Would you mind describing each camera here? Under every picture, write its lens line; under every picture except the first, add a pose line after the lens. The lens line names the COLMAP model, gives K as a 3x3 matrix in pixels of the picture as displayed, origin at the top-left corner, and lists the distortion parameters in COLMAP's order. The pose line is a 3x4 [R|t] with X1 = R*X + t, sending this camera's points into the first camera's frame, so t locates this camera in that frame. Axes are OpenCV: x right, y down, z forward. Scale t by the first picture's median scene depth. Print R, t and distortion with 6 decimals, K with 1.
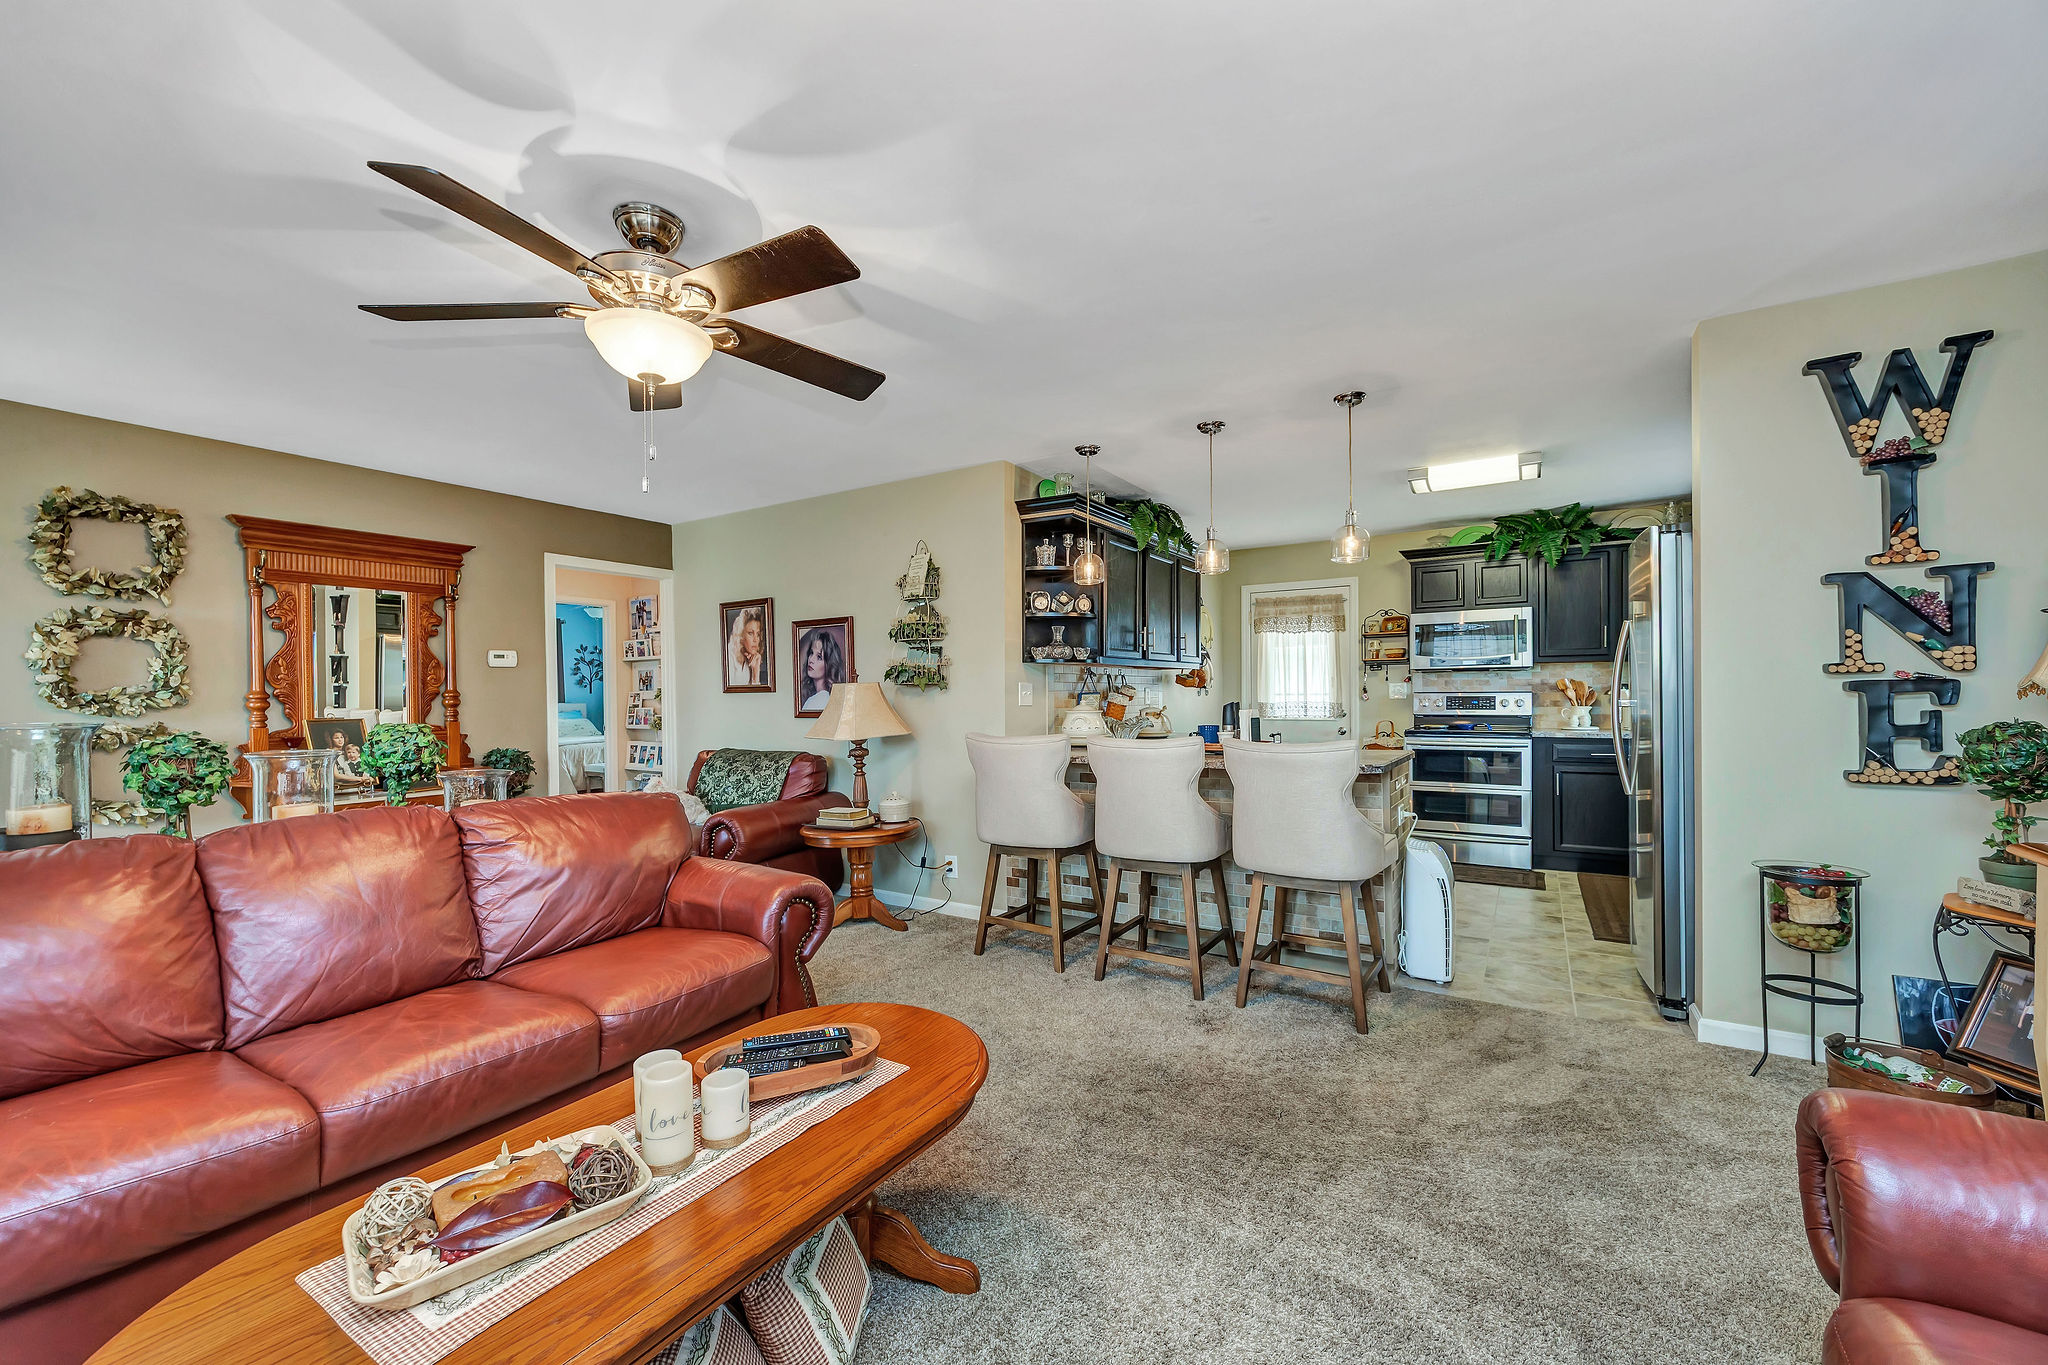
lens RADIAL K [[791.0, 0, 1037.1], [0, 791.0, 696.4], [0, 0, 1]] dist [-0.000786, -0.001190]
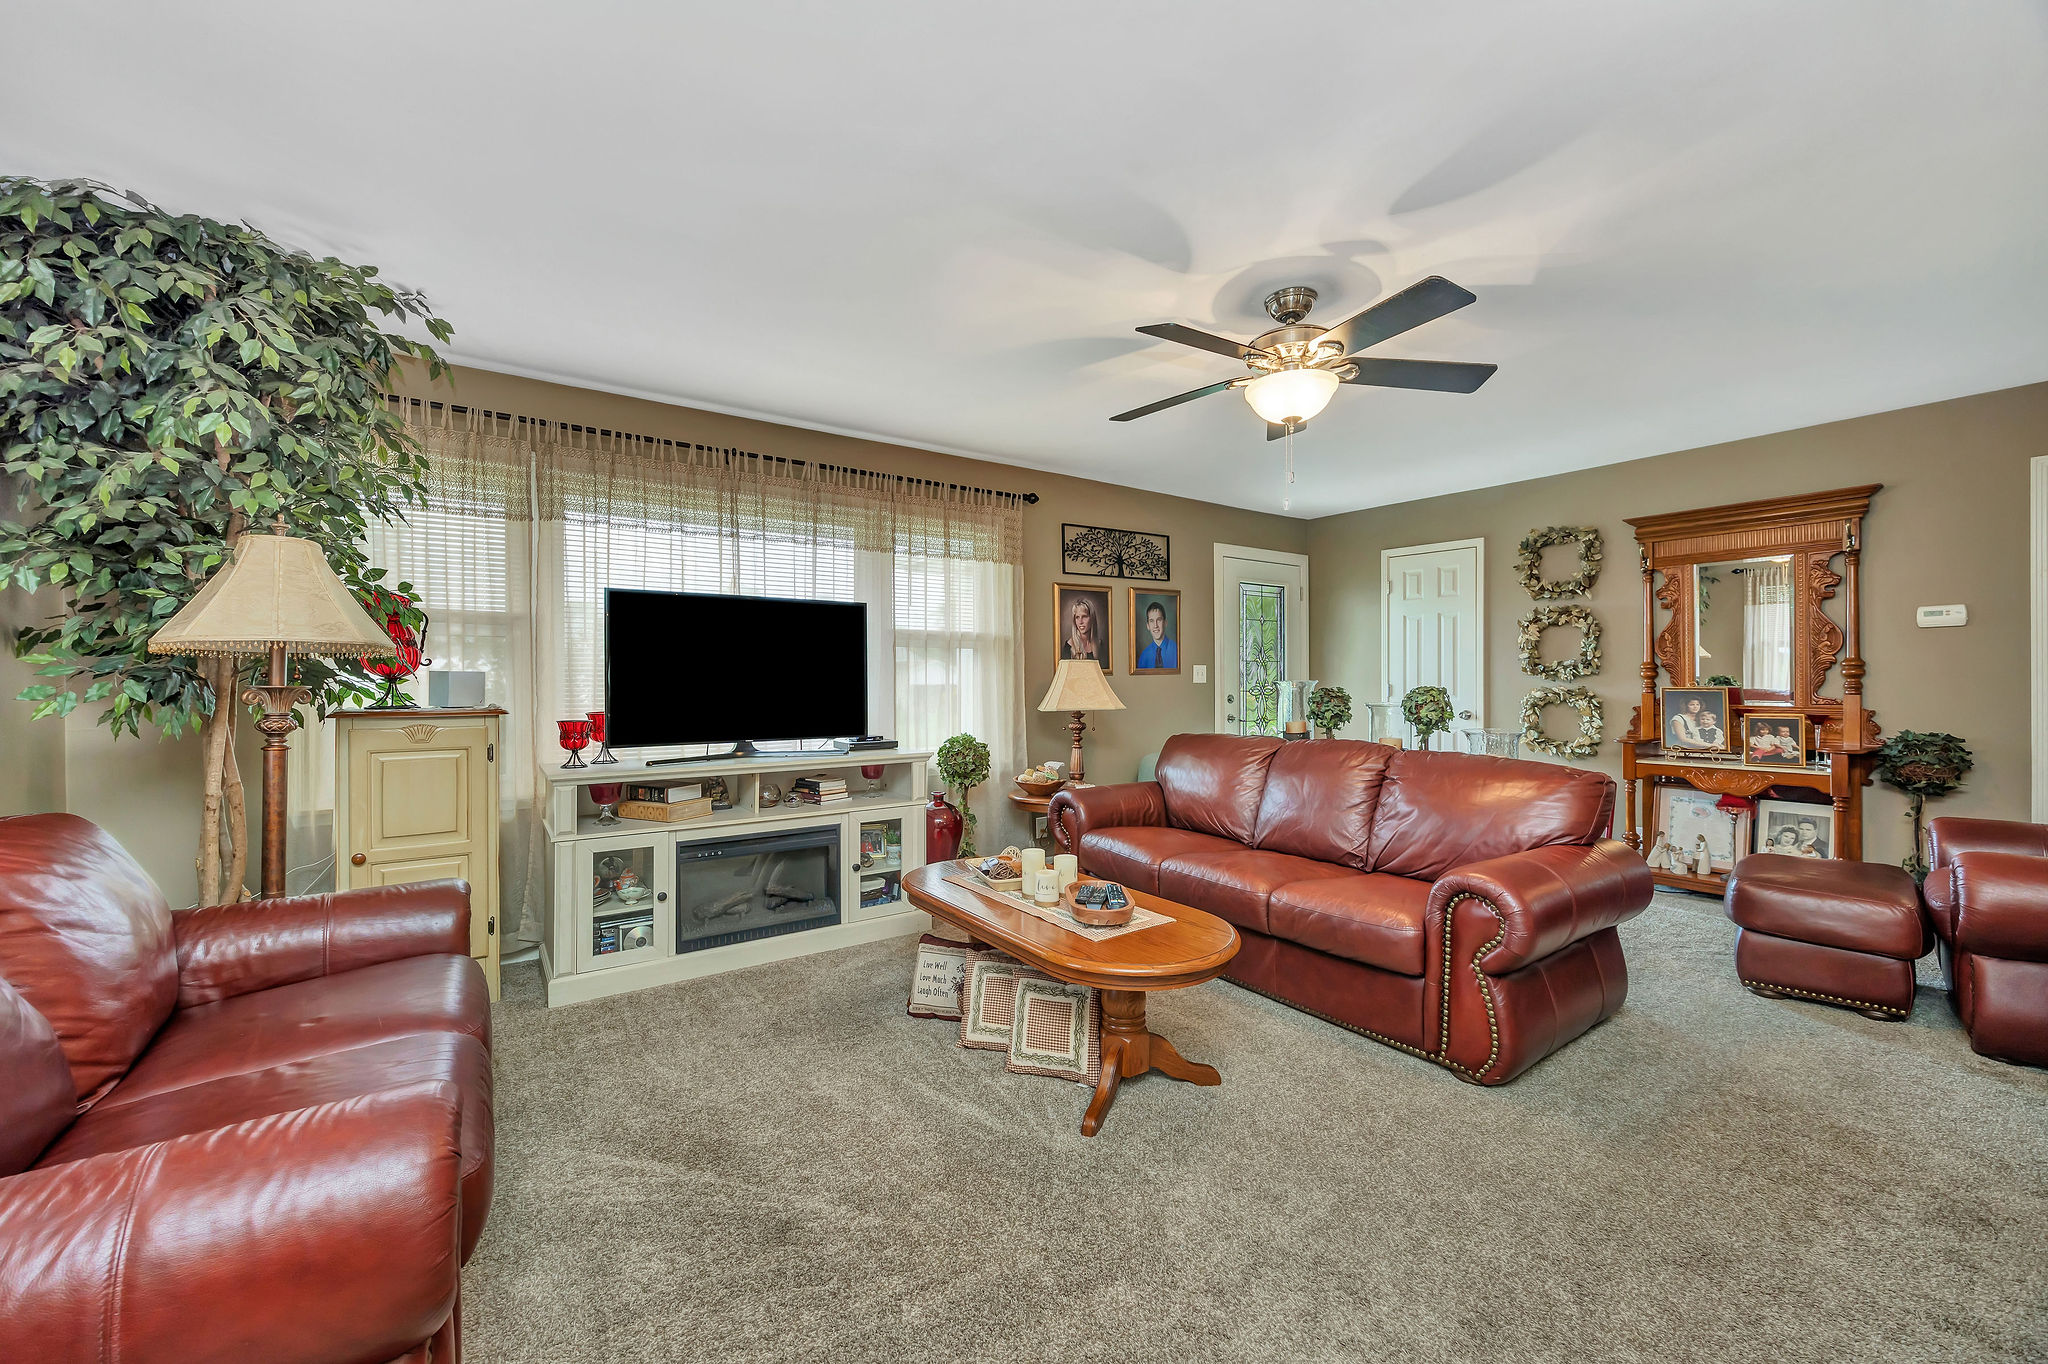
lens RADIAL K [[791.0, 0, 1023.9], [0, 791.0, 680.0], [0, 0, 1]] dist [-0.000786, -0.001190]
pose [[-0.385022, 0.012860, -0.922818, 0.339734], [0.004336, 0.999917, 0.012125, 0.001064], [0.922897, 0.000667, -0.385046, 0.423690]]
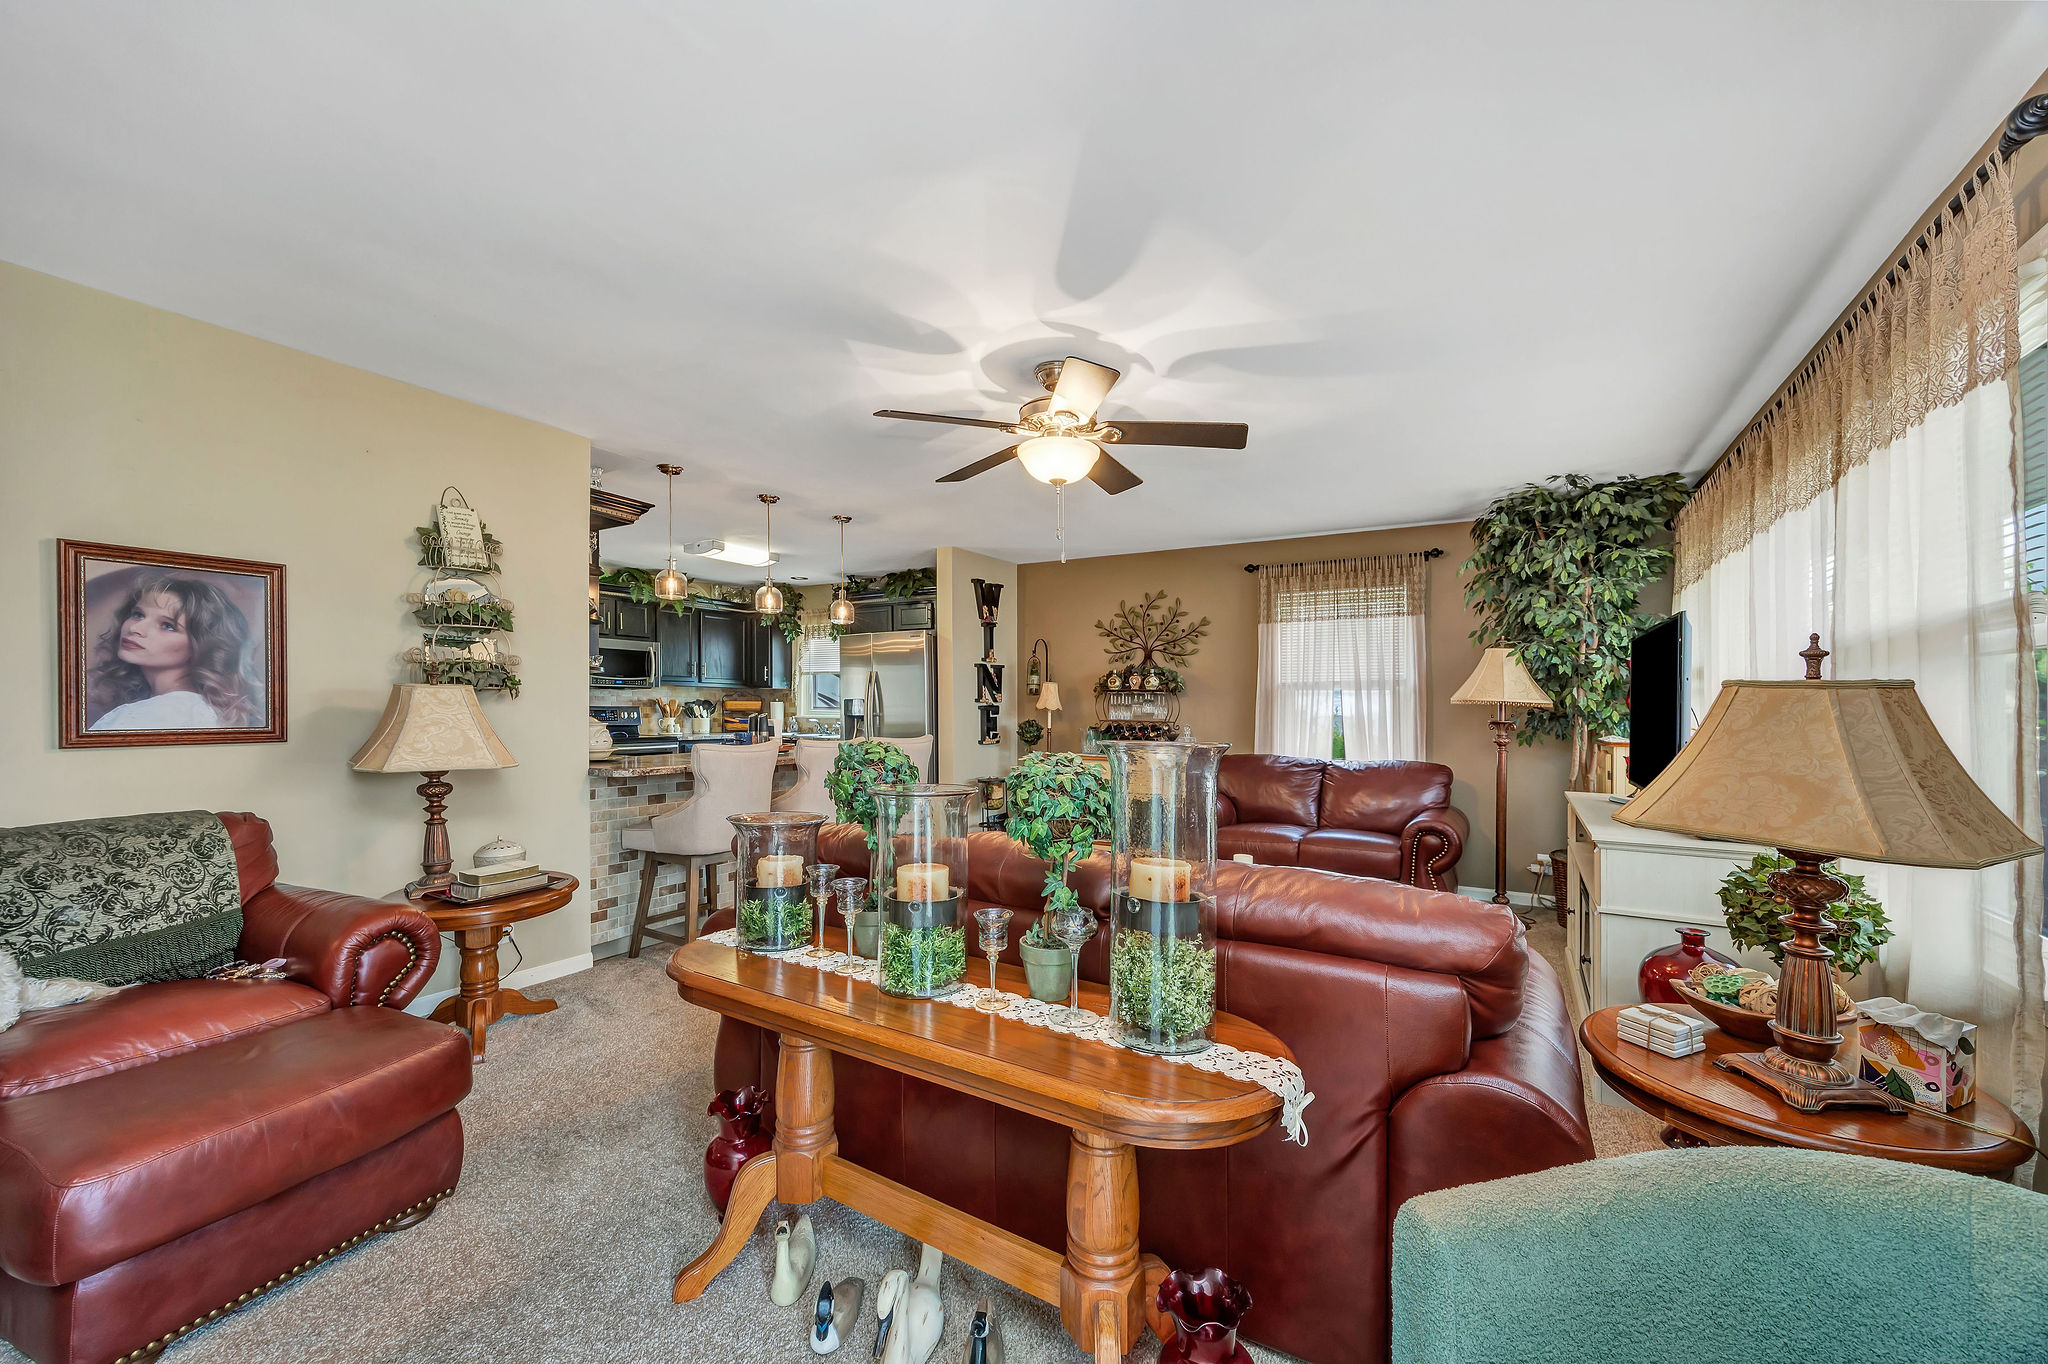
lens RADIAL K [[791.0, 0, 1017.5], [0, 791.0, 724.2], [0, 0, 1]] dist [-0.000786, -0.001190]
pose [[-0.016400, -0.011909, 0.999795, -0.735097], [-0.006695, 0.999908, 0.011800, 0.003761], [-0.999843, -0.006500, -0.016479, 0.429855]]
